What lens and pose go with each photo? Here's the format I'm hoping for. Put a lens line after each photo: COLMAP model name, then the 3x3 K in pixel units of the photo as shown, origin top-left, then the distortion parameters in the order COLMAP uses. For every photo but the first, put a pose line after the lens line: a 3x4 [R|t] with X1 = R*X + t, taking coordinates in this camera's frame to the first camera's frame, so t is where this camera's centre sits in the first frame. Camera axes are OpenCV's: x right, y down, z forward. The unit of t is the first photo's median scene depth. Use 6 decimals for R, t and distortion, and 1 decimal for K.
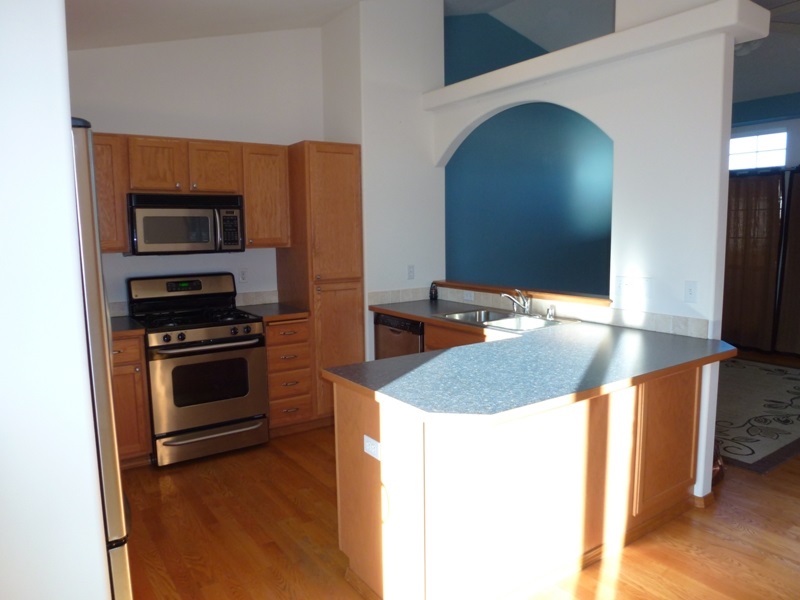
lens RADIAL K [[571.9, 0, 400.0], [0, 571.9, 300.0], [0, 0, 1]] dist [-0.062402, 0.000525]
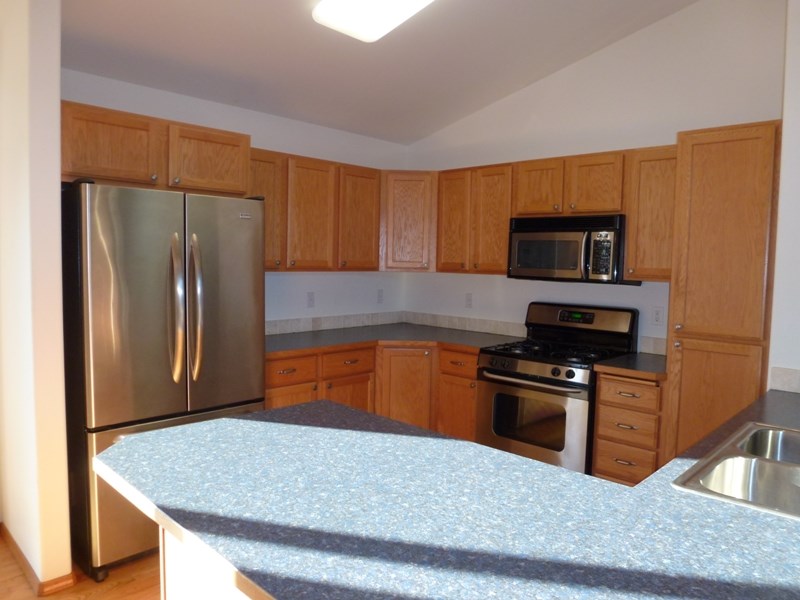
lens RADIAL K [[571.9, 0, 400.0], [0, 571.9, 300.0], [0, 0, 1]] dist [-0.062402, 0.000525]
pose [[0.201022, 0.083370, -0.976033, 0.467259], [-0.143621, 0.988113, 0.054822, -0.063497], [0.969001, 0.129159, 0.210606, 0.550248]]
